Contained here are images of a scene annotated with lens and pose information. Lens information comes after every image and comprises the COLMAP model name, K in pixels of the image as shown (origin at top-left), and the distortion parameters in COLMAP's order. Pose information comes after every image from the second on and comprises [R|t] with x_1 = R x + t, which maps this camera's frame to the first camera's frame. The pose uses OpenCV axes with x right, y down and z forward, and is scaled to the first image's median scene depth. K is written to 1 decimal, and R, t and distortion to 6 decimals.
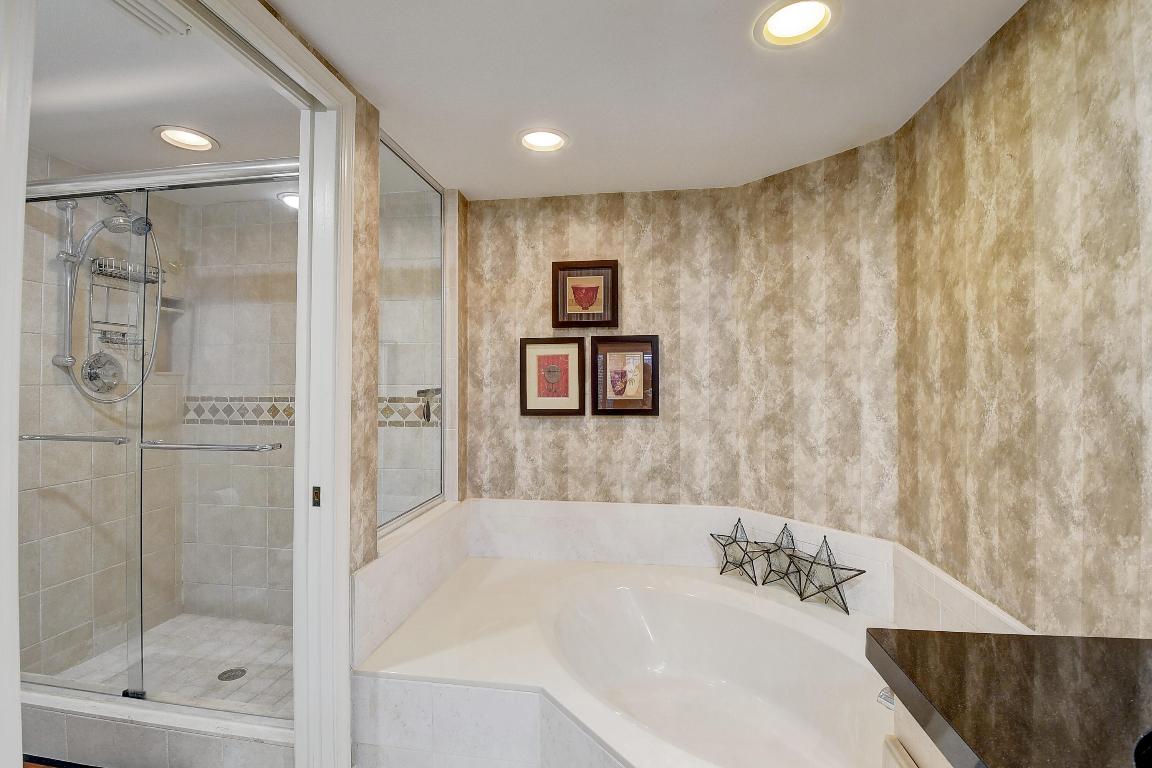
lens RADIAL K [[514.9, 0, 563.7], [0, 514.9, 369.3], [0, 0, 1]] dist [-0.006338, -0.005164]
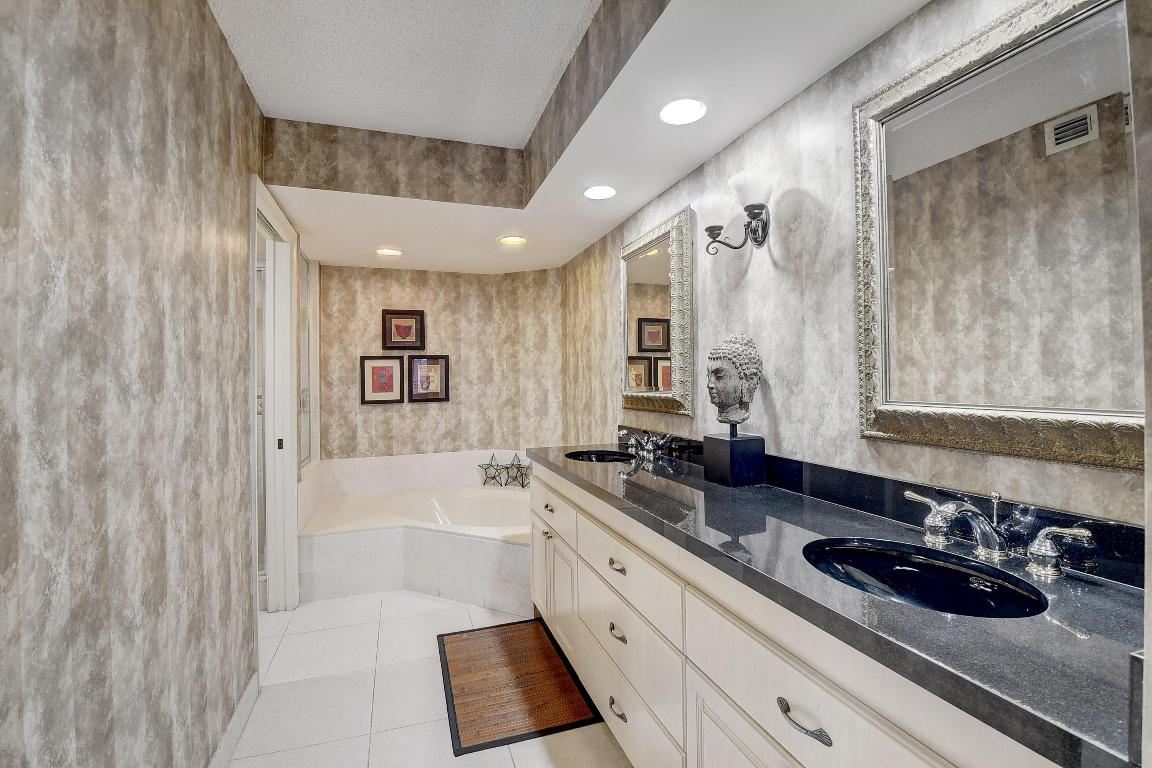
lens RADIAL K [[514.9, 0, 582.2], [0, 514.9, 374.0], [0, 0, 1]] dist [-0.006338, -0.005164]
pose [[0.880631, -0.007388, 0.473746, -0.242556], [0.004315, 0.999962, 0.007573, -0.014025], [-0.473784, -0.004625, 0.880629, -0.748053]]
